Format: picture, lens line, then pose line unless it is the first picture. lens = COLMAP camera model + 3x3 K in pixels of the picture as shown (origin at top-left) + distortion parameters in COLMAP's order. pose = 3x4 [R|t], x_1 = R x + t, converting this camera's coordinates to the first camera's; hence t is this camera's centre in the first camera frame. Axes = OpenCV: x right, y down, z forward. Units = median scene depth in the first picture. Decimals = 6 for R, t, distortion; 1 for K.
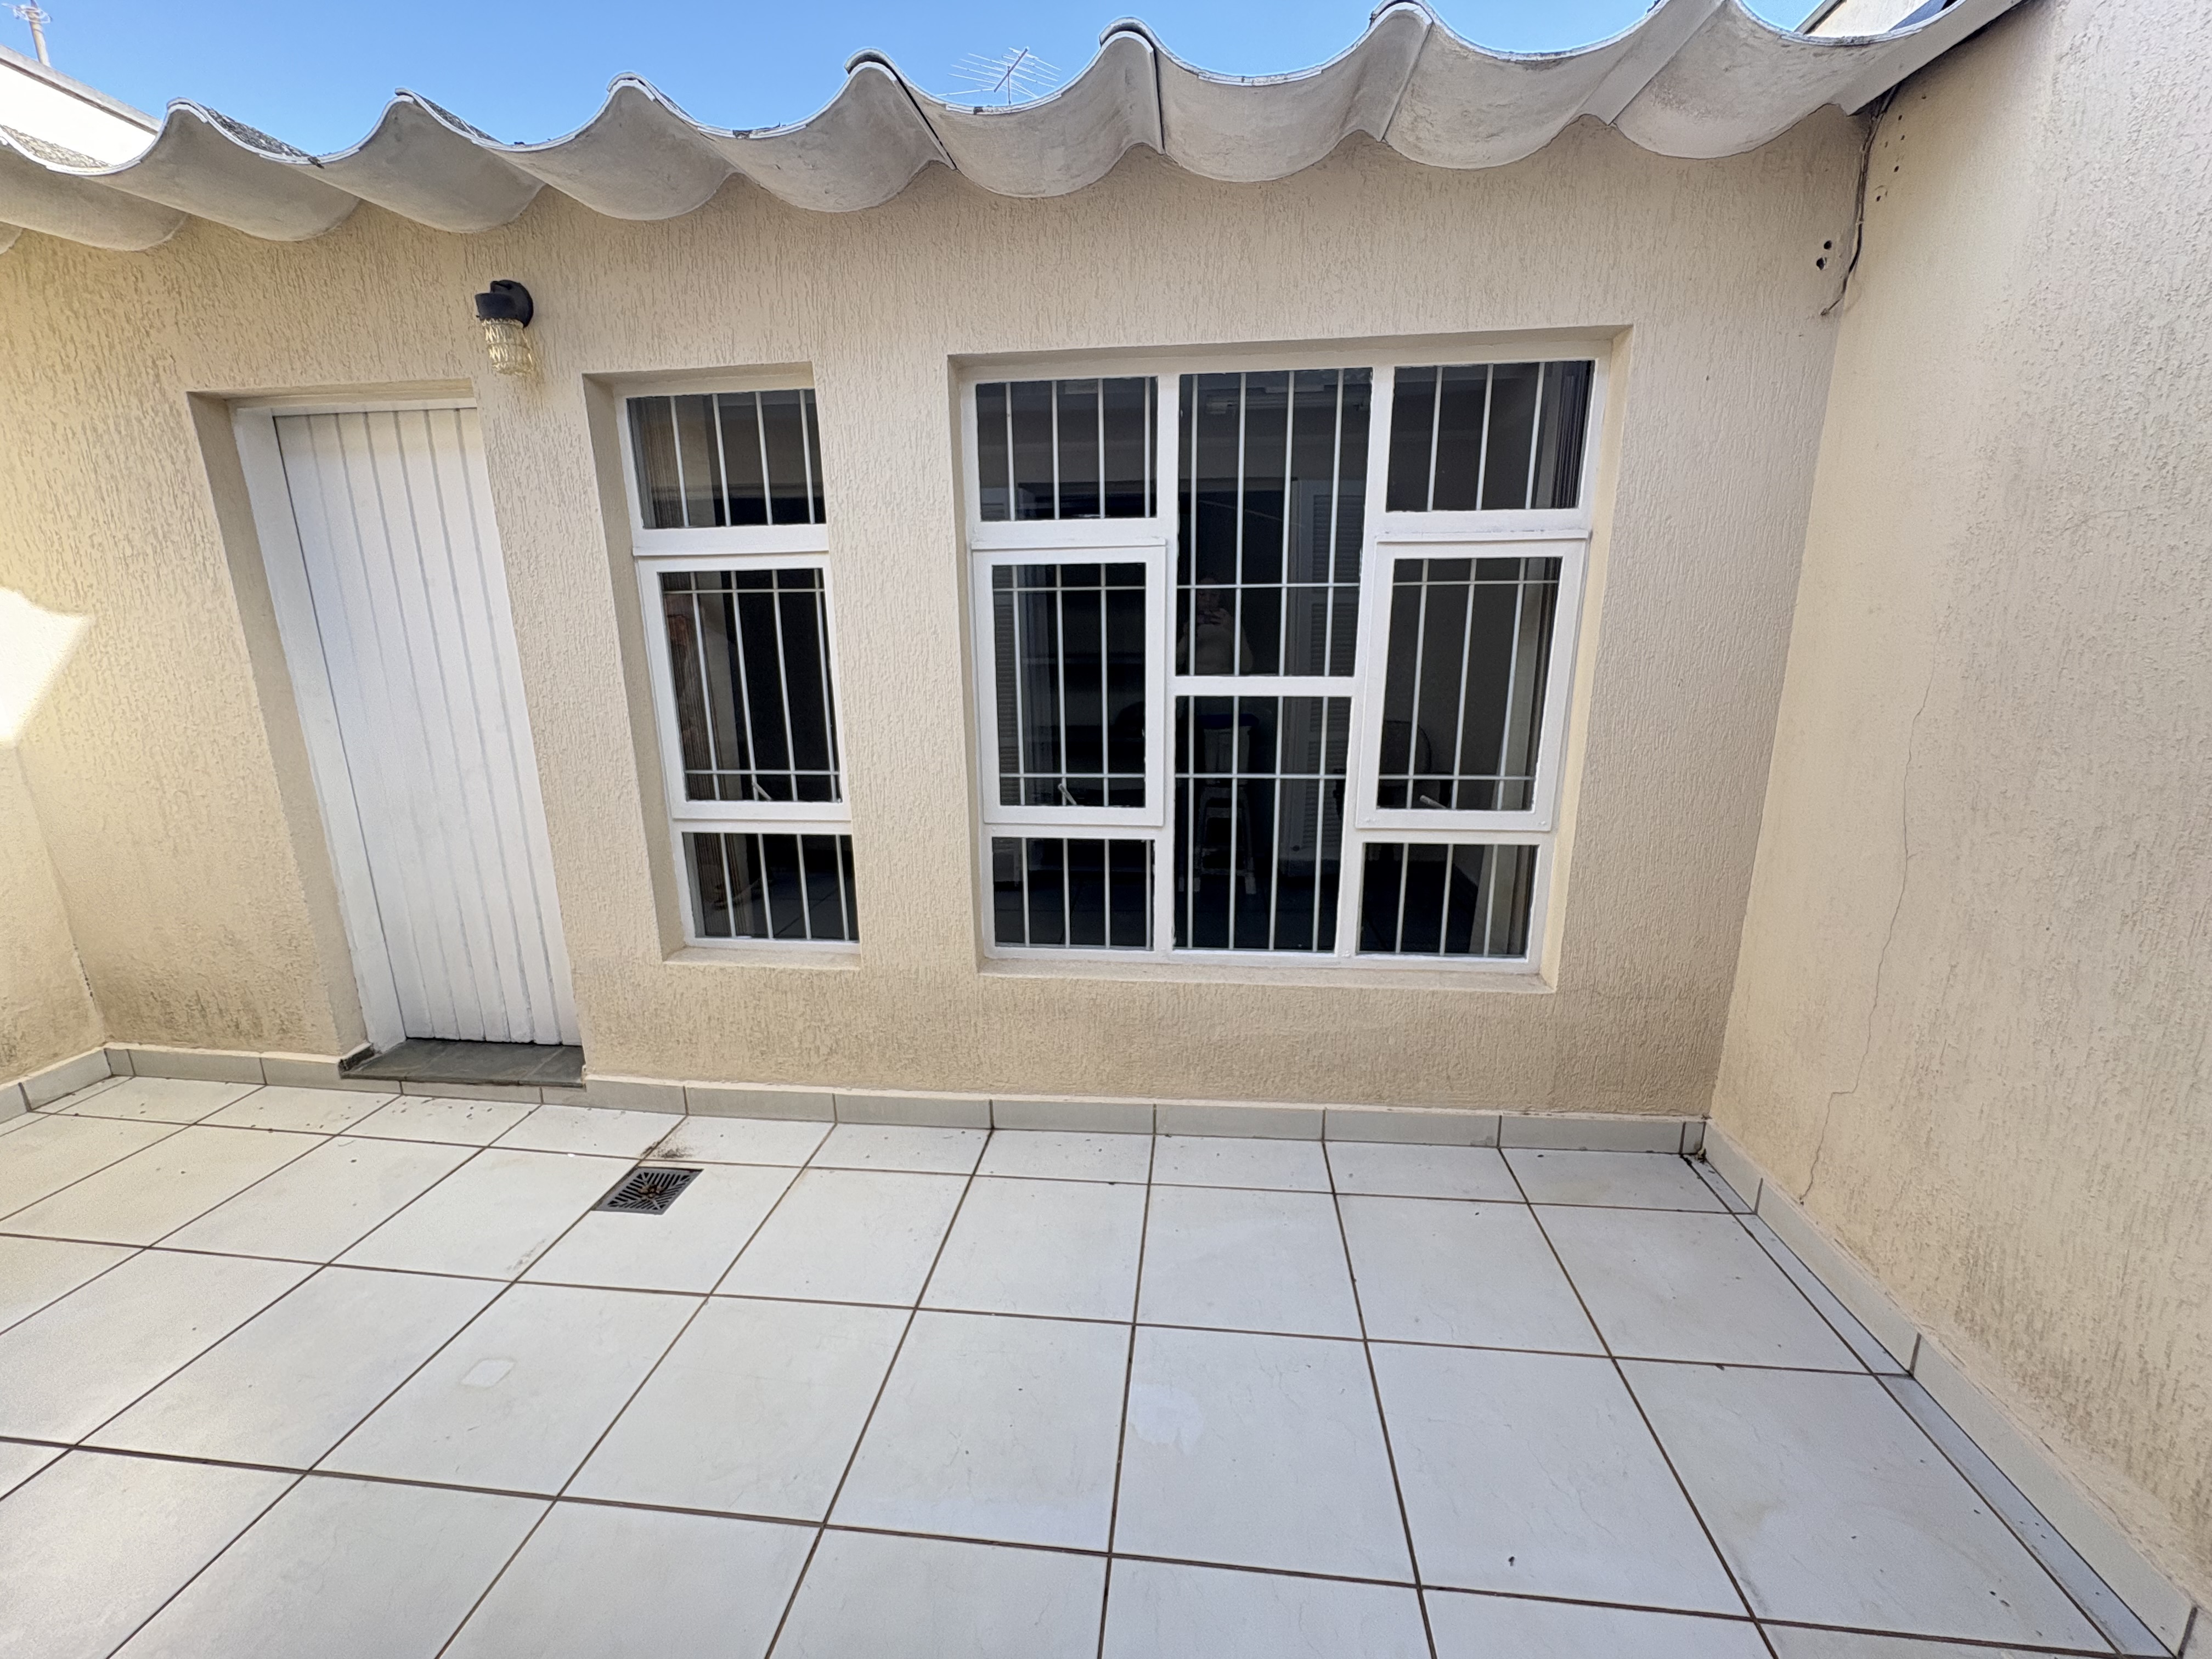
lens RADIAL K [[833.9, 0, 1117.1], [0, 833.9, 818.7], [0, 0, 1]] dist [-0.000456, 0.000018]
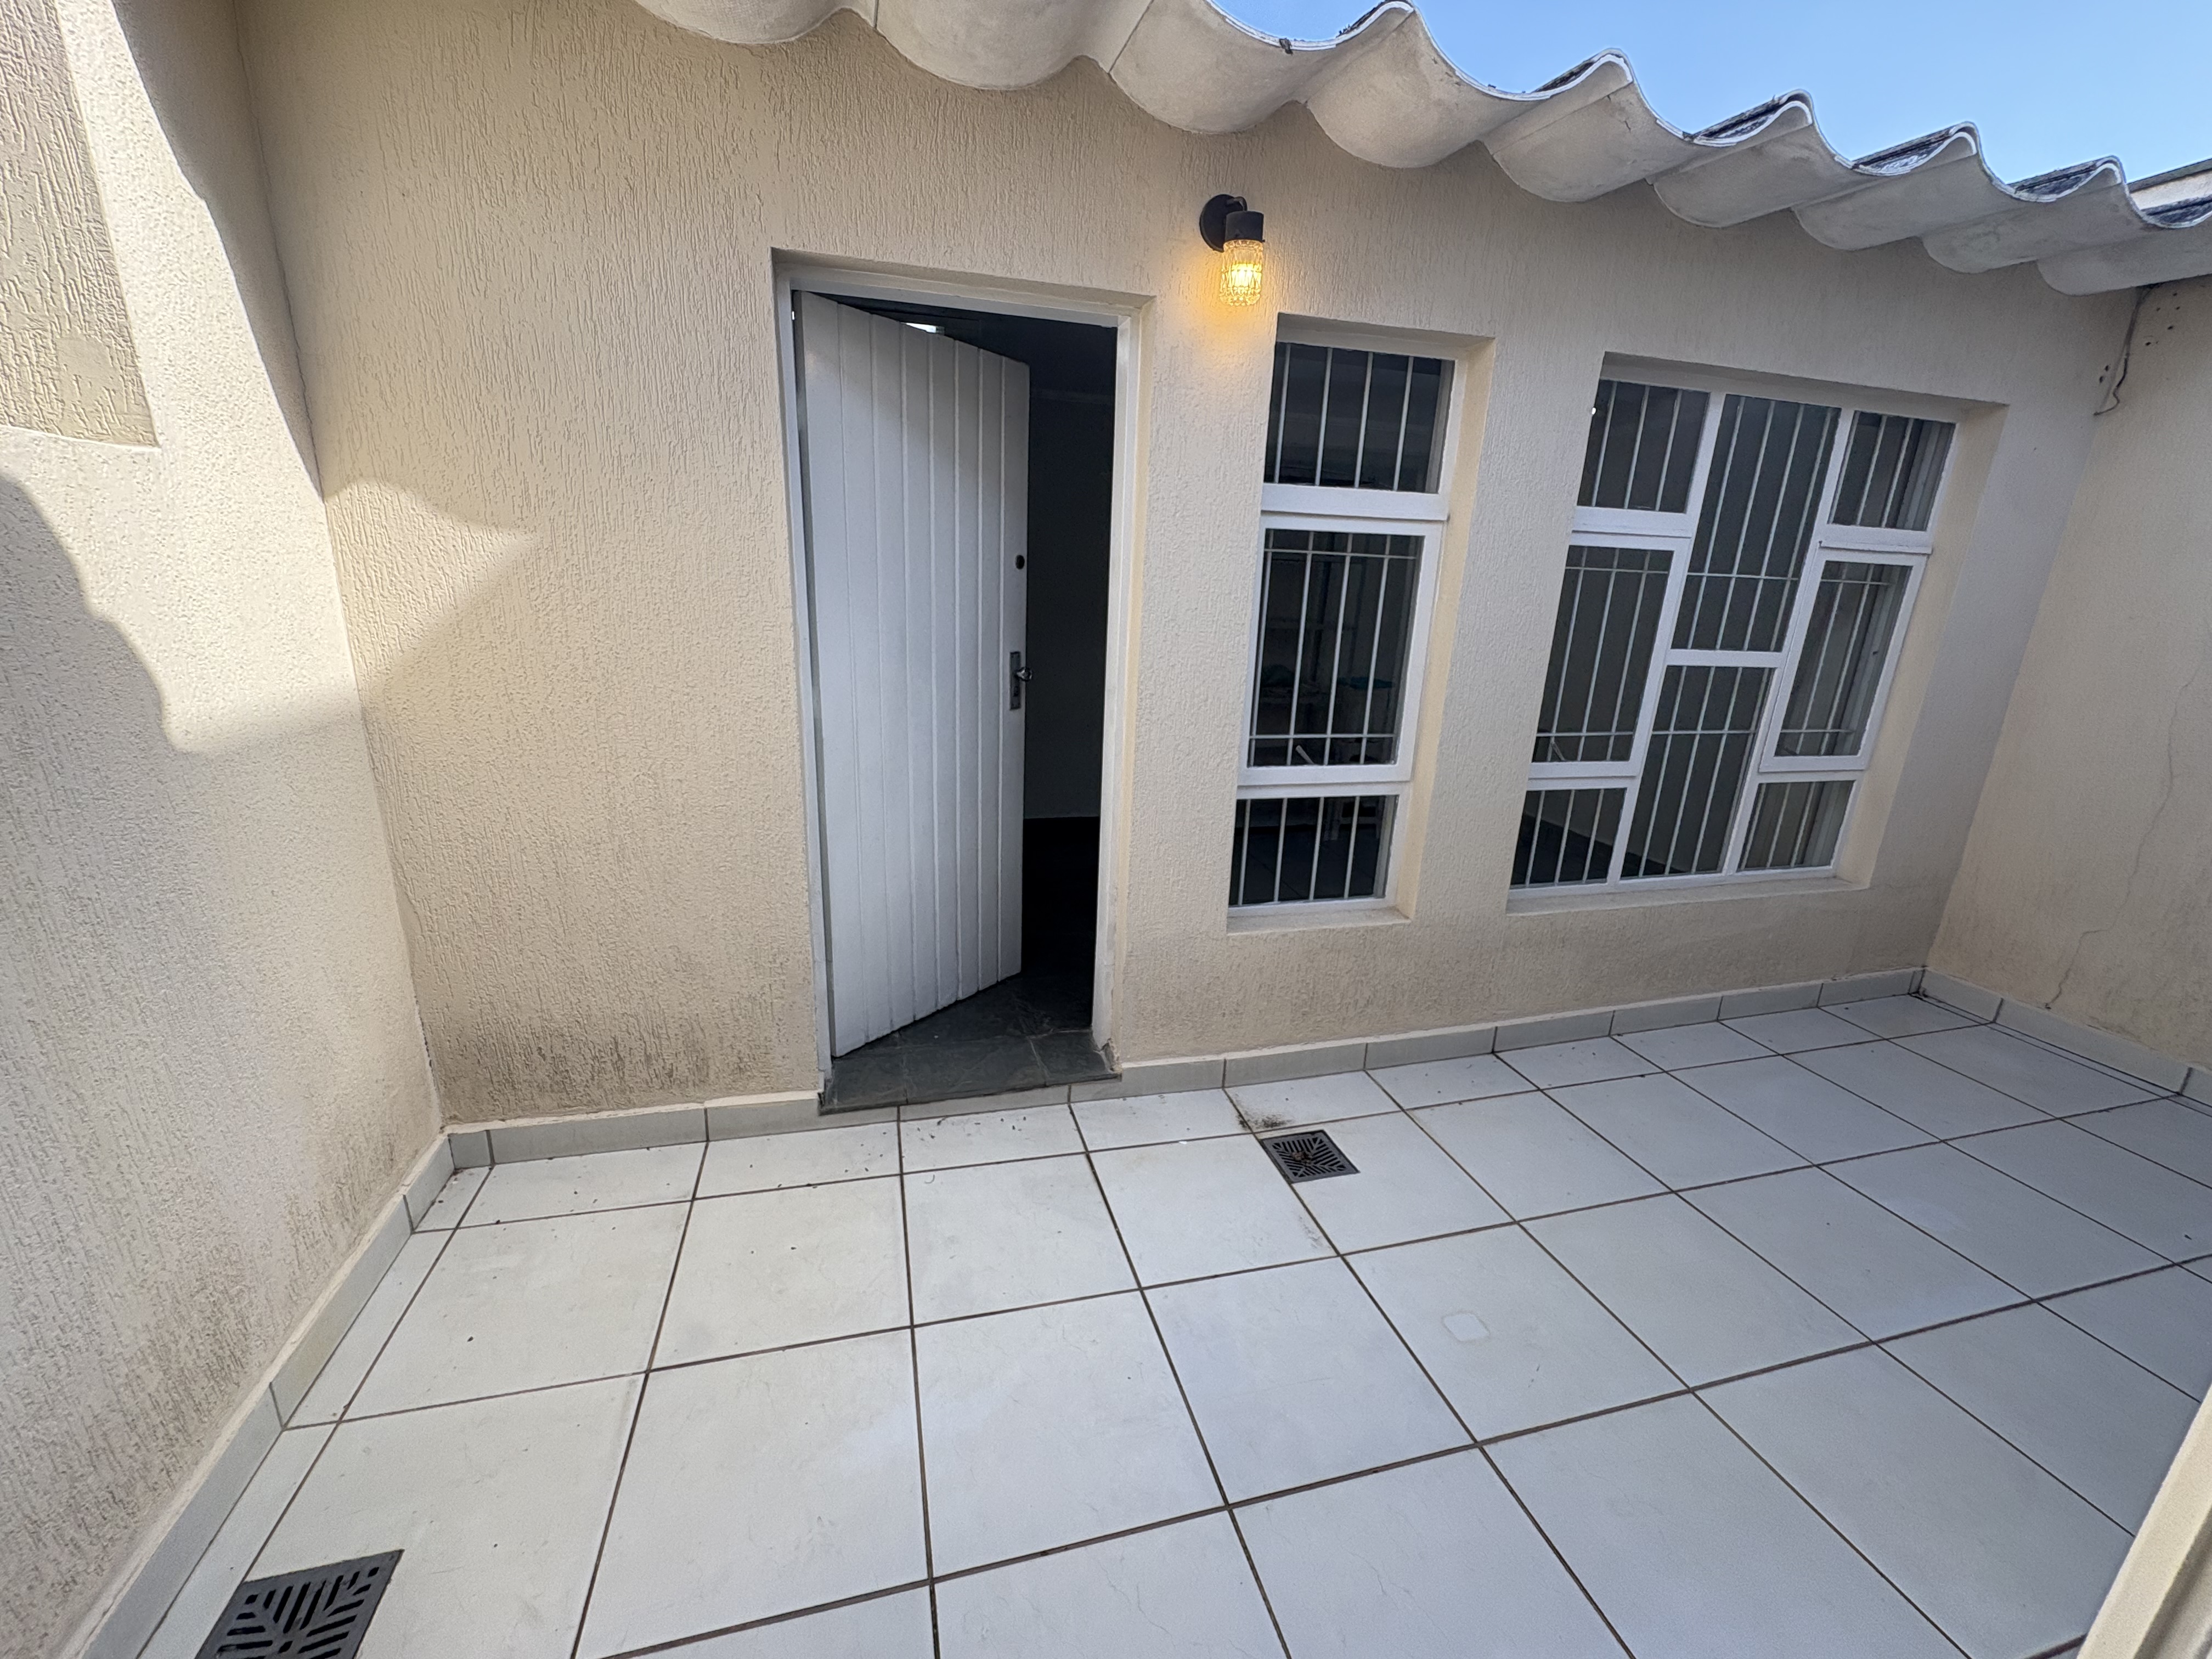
lens RADIAL K [[879.9, 0, 1105.9], [0, 879.9, 834.5], [0, 0, 1]] dist [0.000557, 0.000575]
pose [[0.931585, -0.056719, 0.359071, -1.073527], [0.036310, 0.997331, 0.063337, -0.014471], [-0.361705, -0.045966, 0.931159, 0.103612]]
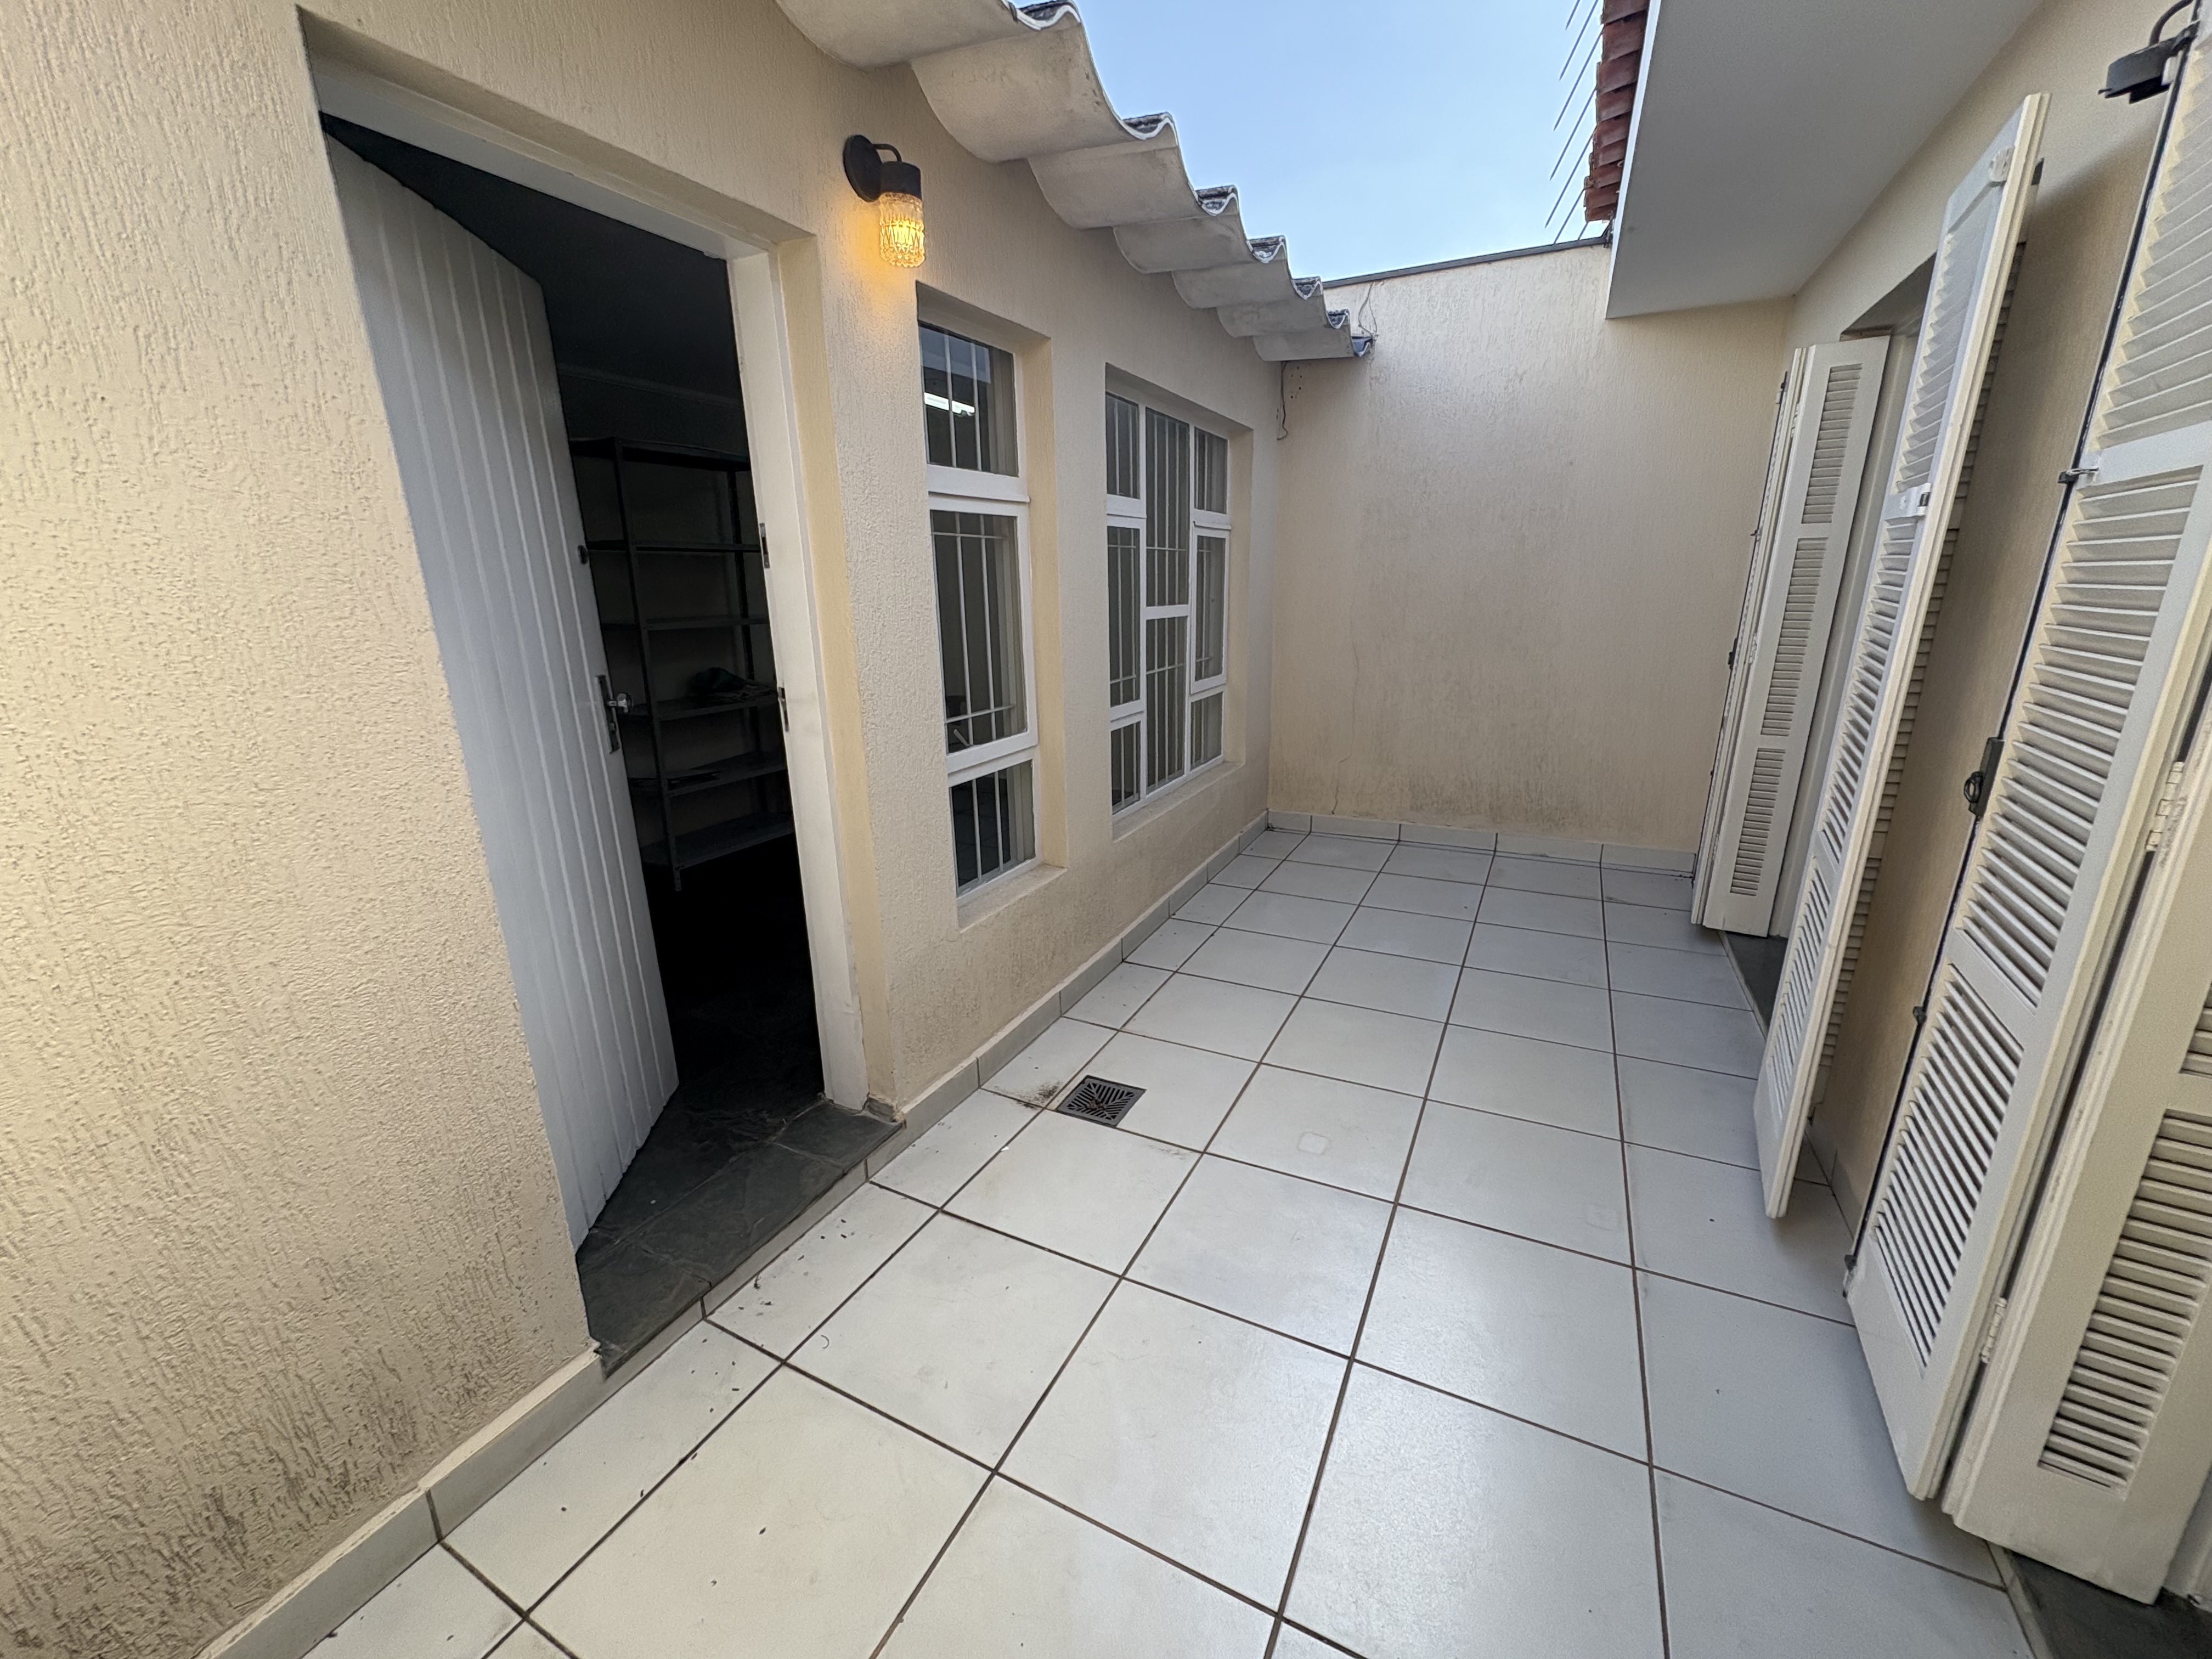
lens RADIAL K [[879.9, 0, 1105.9], [0, 879.9, 834.5], [0, 0, 1]] dist [0.000557, 0.000575]
pose [[0.359633, -0.256008, 0.897287, -1.388809], [0.226581, 0.956804, 0.182175, -0.077976], [-0.905166, 0.137792, 0.402104, 0.454083]]
